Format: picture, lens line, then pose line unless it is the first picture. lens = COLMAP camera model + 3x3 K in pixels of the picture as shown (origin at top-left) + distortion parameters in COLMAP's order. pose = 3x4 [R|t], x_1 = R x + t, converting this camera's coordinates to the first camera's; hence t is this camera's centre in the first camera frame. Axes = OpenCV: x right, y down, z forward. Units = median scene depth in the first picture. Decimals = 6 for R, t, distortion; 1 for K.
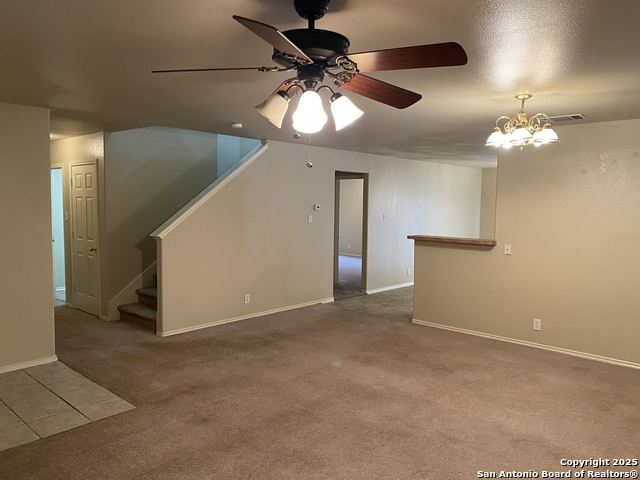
lens RADIAL K [[492.0, 0, 320.0], [0, 492.0, 239.9], [0, 0, 1]] dist [-0.006145, 0.024330]
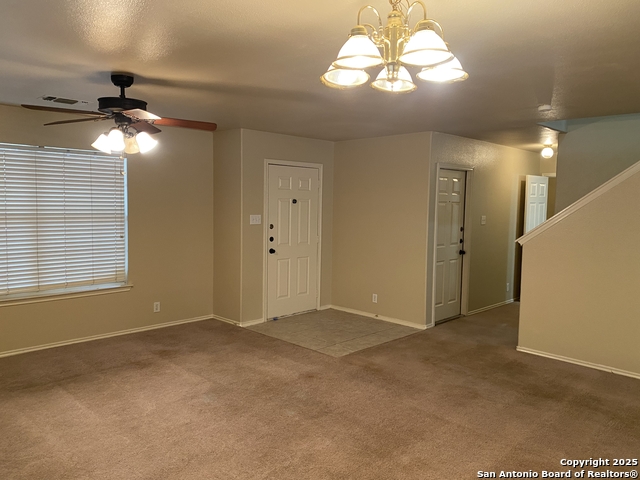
lens RADIAL K [[492.0, 0, 319.8], [0, 492.0, 239.5], [0, 0, 1]] dist [-0.006145, 0.024330]
pose [[-0.042361, 0.068947, -0.996721, 0.761380], [-0.103480, 0.991948, 0.073015, -0.047464], [0.993729, 0.106234, -0.034885, 0.827045]]
